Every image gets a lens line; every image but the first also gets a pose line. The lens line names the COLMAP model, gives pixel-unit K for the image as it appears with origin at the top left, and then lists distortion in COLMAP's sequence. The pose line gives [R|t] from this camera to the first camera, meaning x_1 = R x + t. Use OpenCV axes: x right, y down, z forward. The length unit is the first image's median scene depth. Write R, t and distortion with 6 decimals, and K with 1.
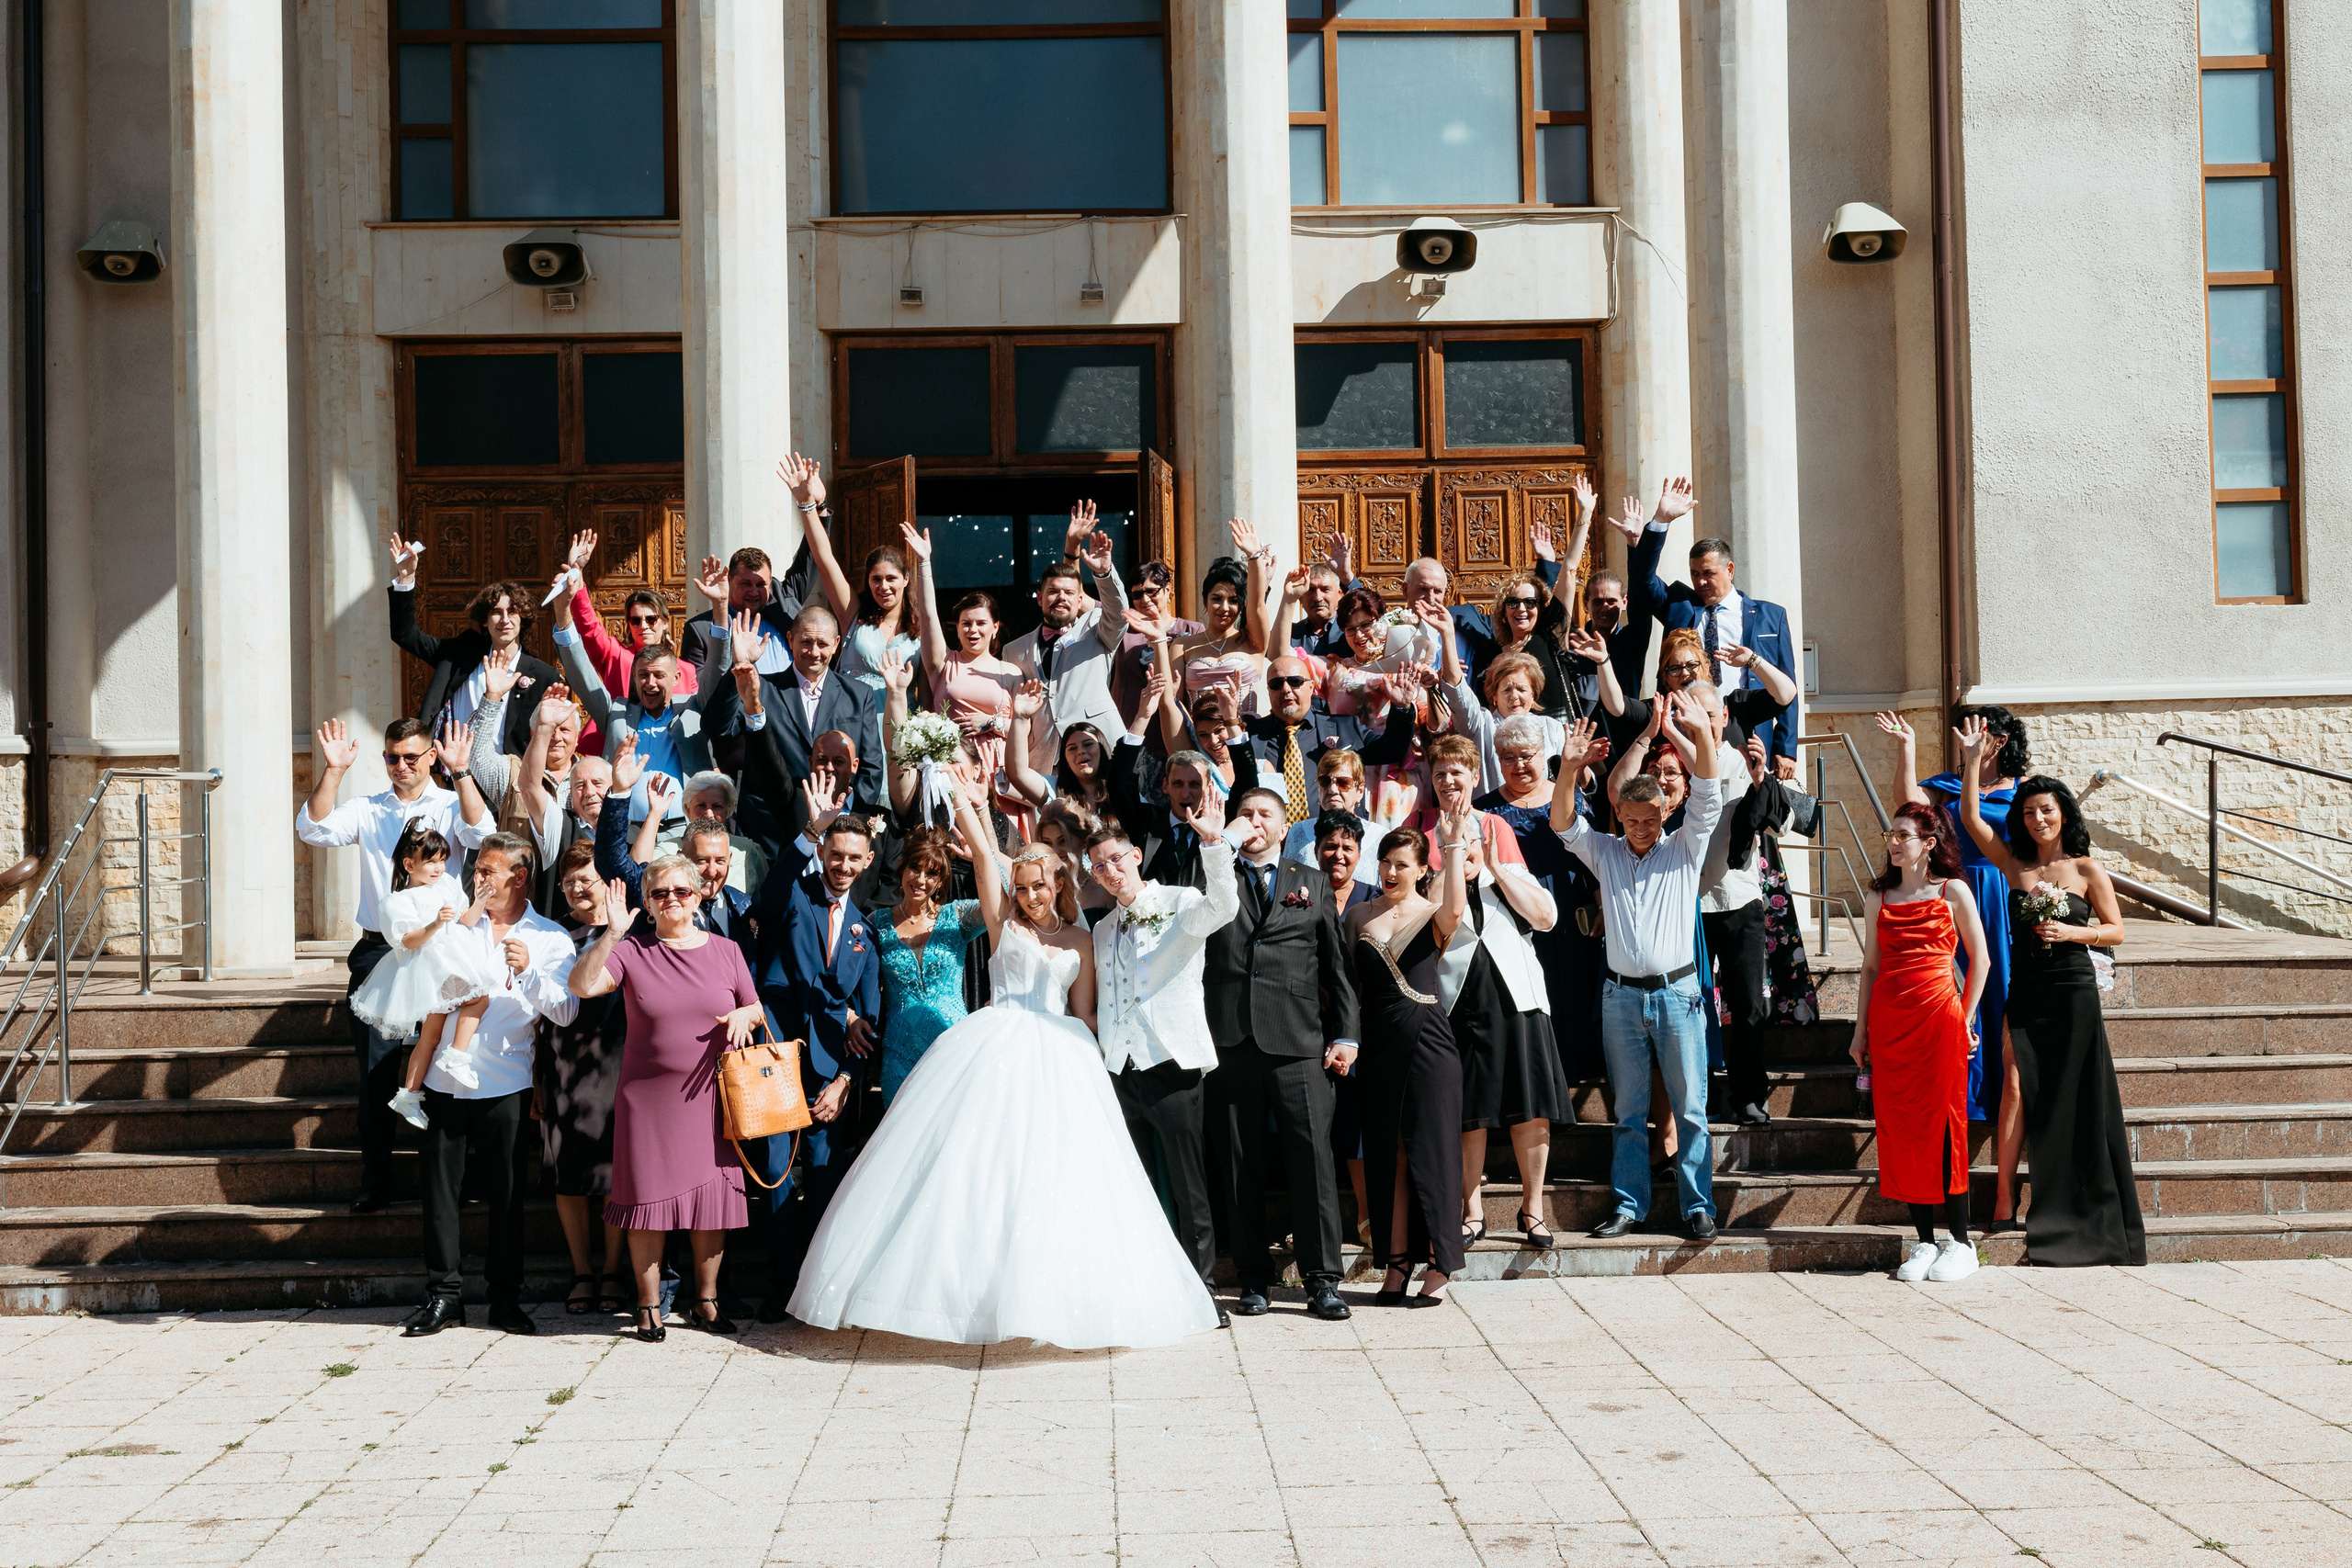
lens RADIAL K [[2807.6, 0, 1180.6], [0, 2807.6, 785.1], [0, 0, 1]] dist [-0.006088, 0.000000]
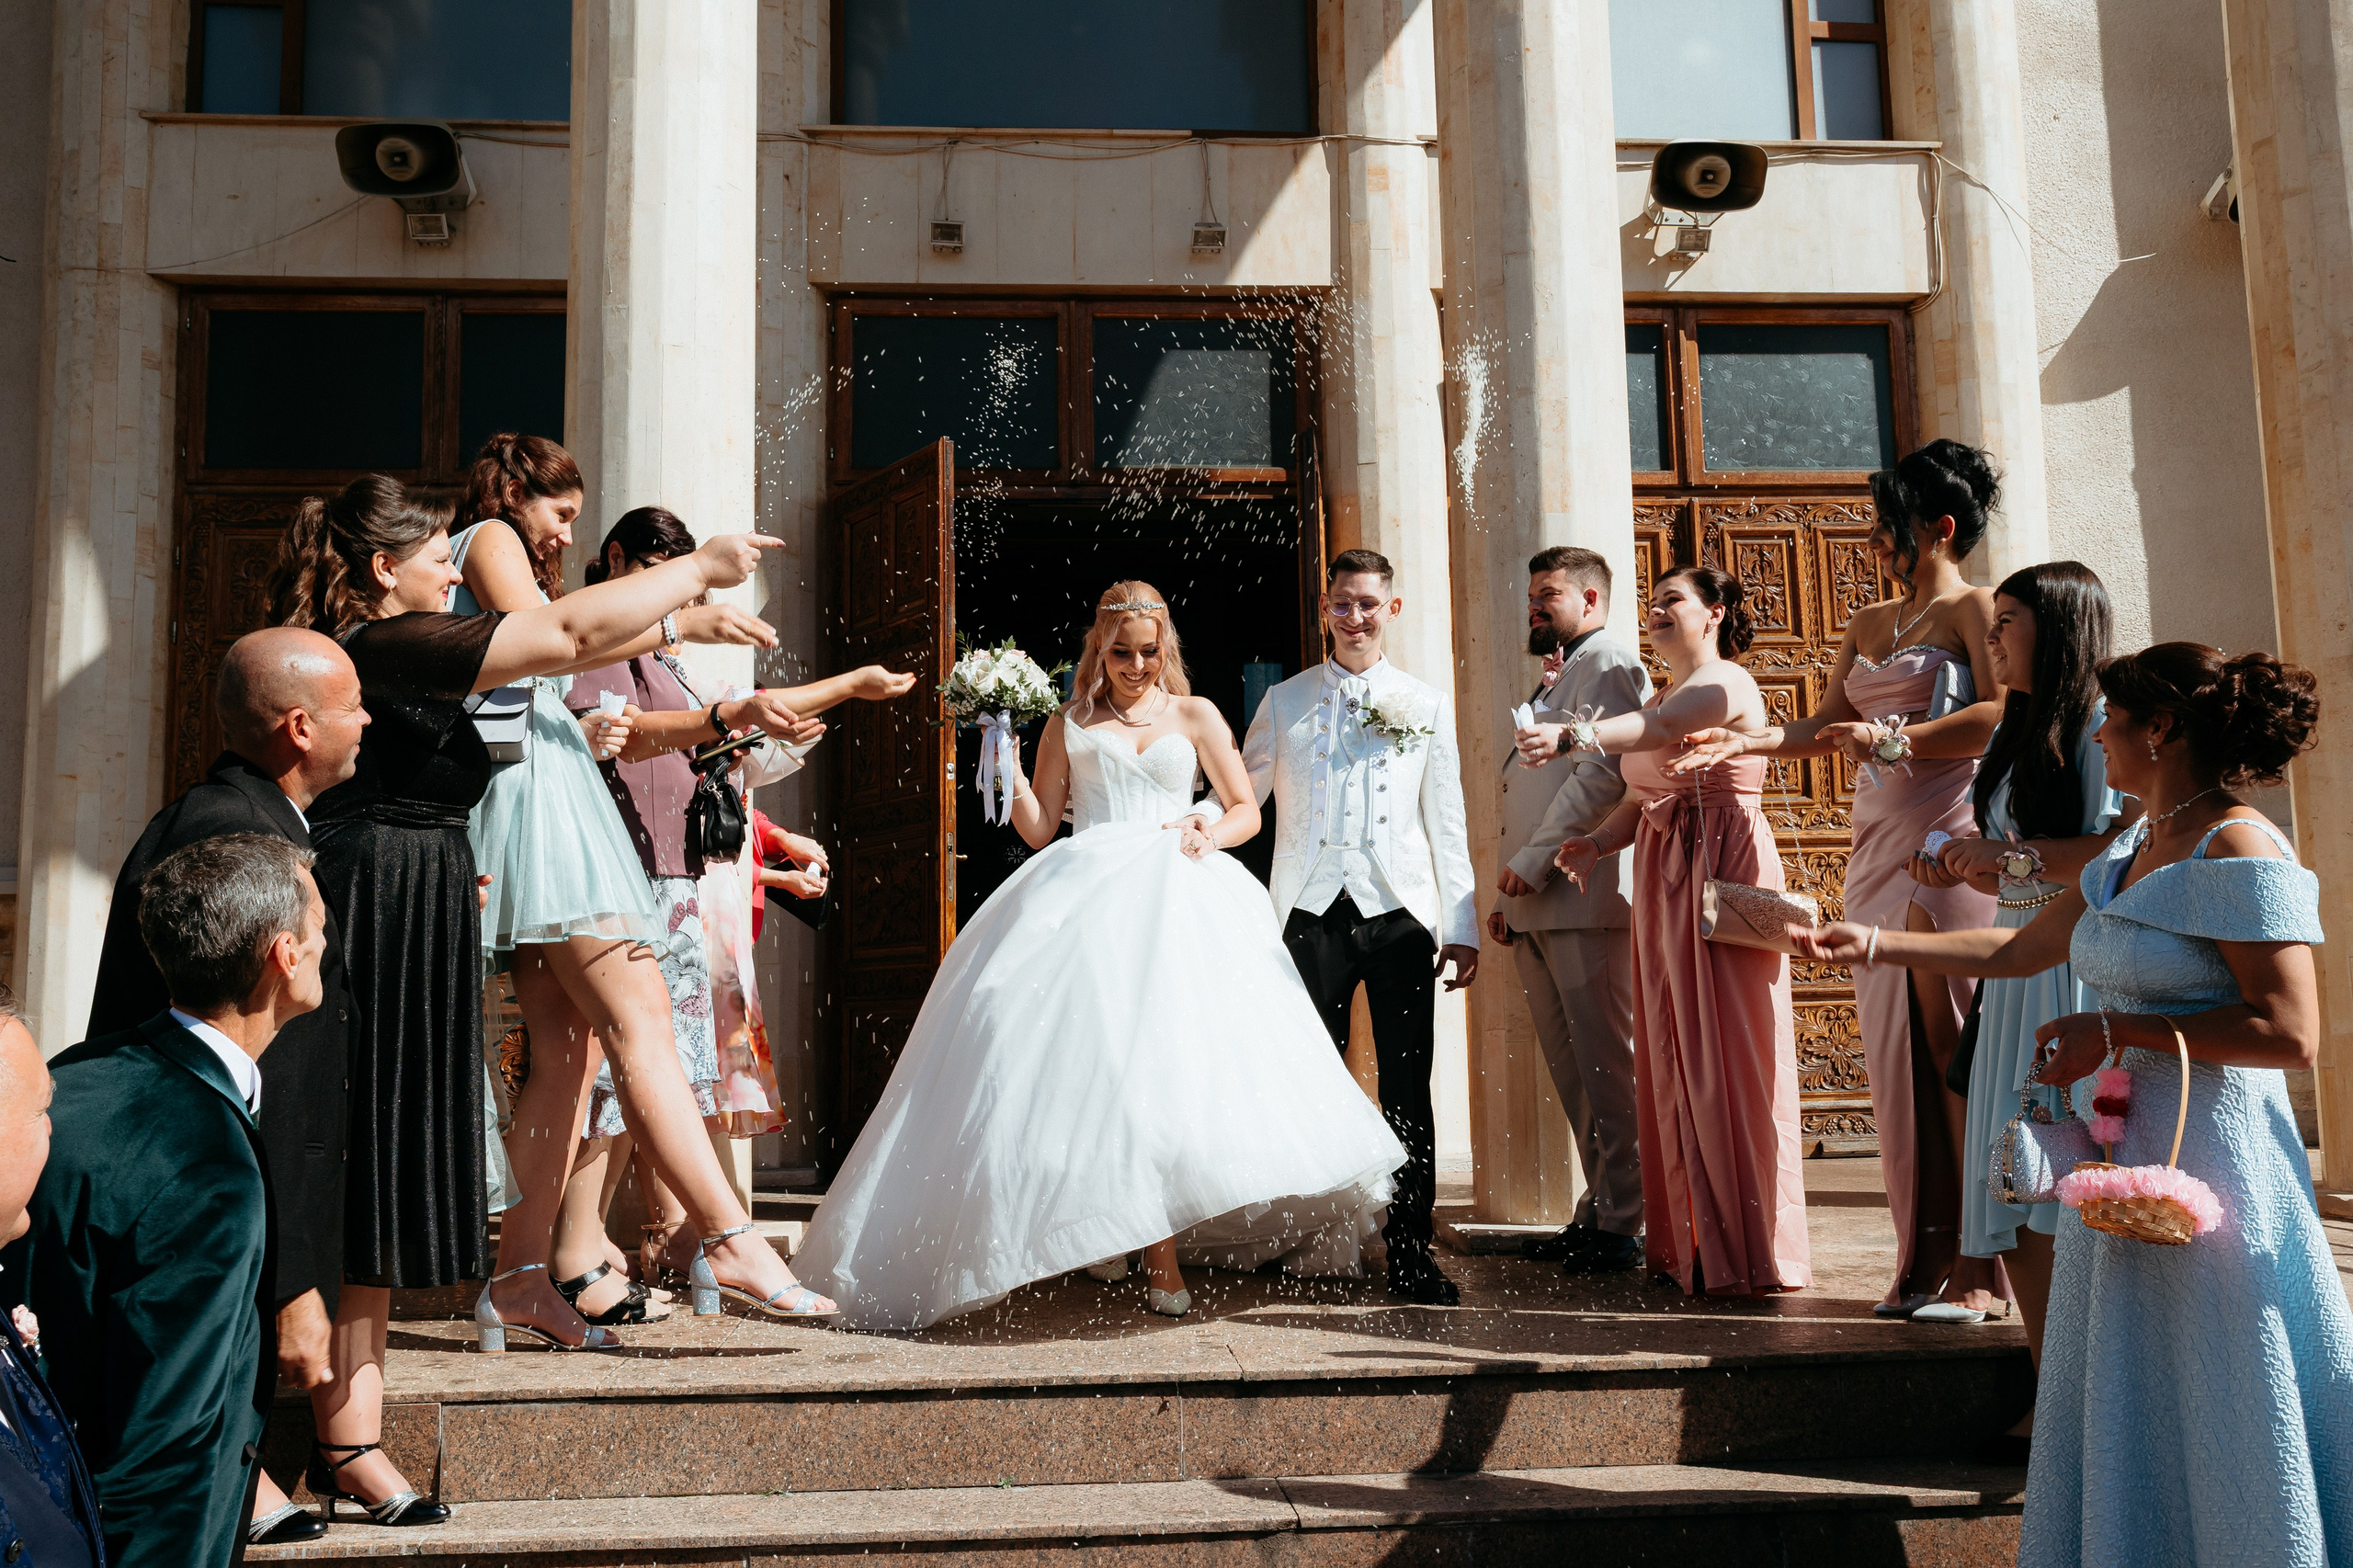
lens RADIAL K [[2158.7, 0, 1164.0], [0, 2158.7, 776.6], [0, 0, 1]] dist [-0.014774, 0.000000]
pose [[0.999392, 0.006047, 0.034349, -0.059601], [-0.002619, 0.995088, -0.098963, 0.009678], [-0.034779, 0.098813, 0.994498, 0.482529]]
